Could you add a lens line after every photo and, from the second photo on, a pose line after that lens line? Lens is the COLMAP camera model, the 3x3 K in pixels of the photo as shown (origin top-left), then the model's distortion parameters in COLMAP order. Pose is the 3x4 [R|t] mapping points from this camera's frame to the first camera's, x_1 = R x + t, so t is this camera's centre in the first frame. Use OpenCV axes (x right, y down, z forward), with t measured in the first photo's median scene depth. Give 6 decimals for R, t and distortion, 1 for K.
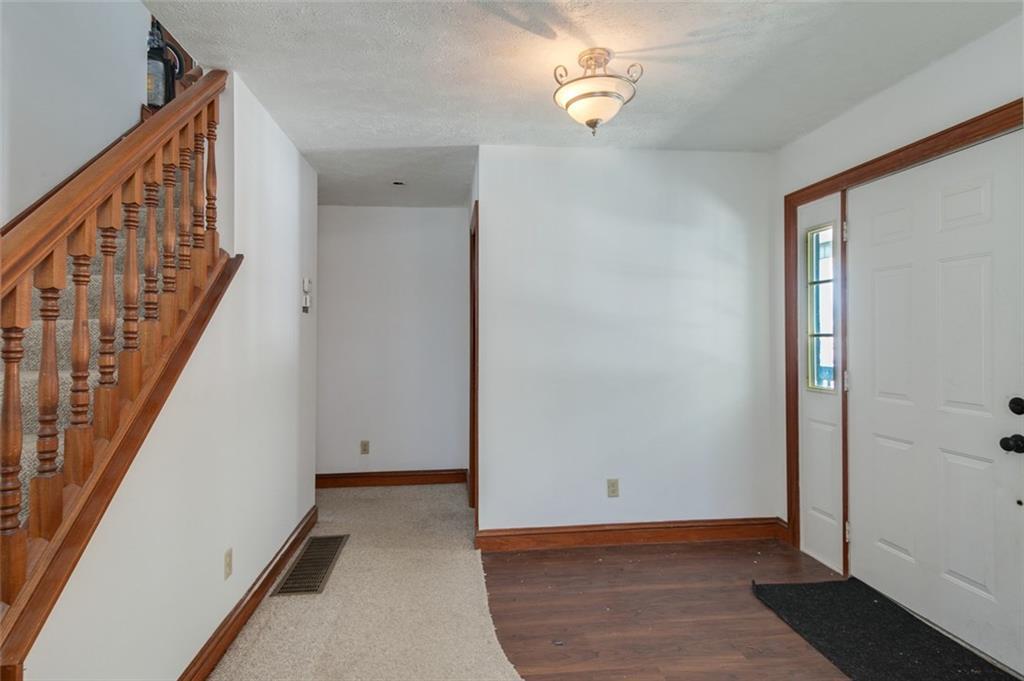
lens RADIAL K [[482.9, 0, 509.6], [0, 482.9, 337.0], [0, 0, 1]] dist [-0.000055, -0.000166]
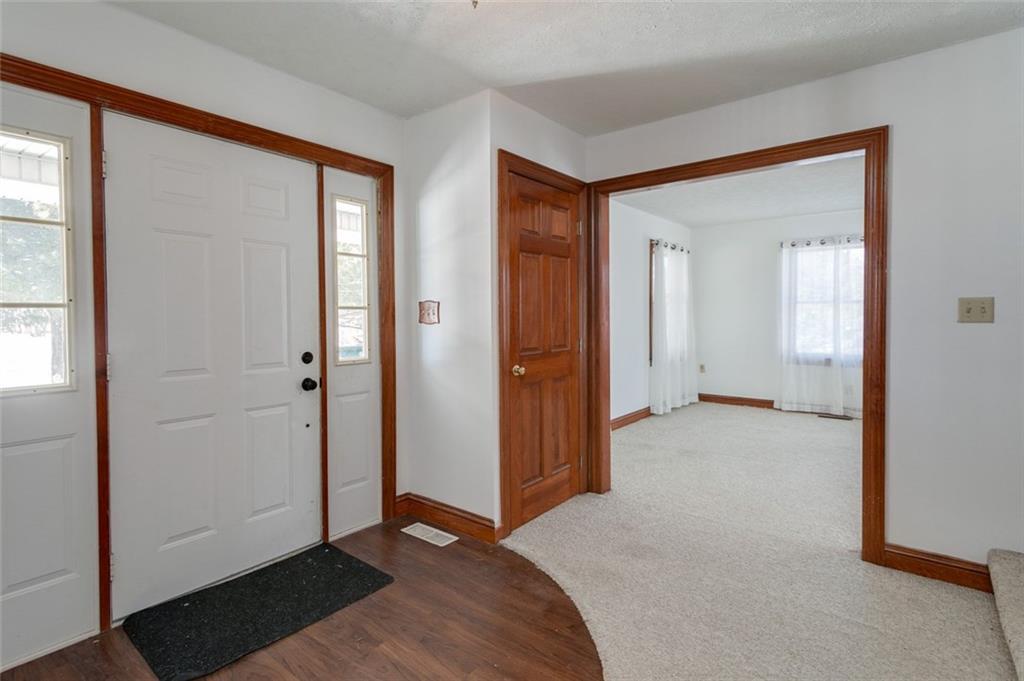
lens RADIAL K [[493.9, 0, 510.1], [0, 493.9, 321.1], [0, 0, 1]] dist [-0.000006, 0.000029]
pose [[-0.684556, -0.007243, 0.728924, -0.351597], [0.003849, 0.999901, 0.013551, 0.015352], [-0.728950, 0.012082, -0.684460, 1.334740]]
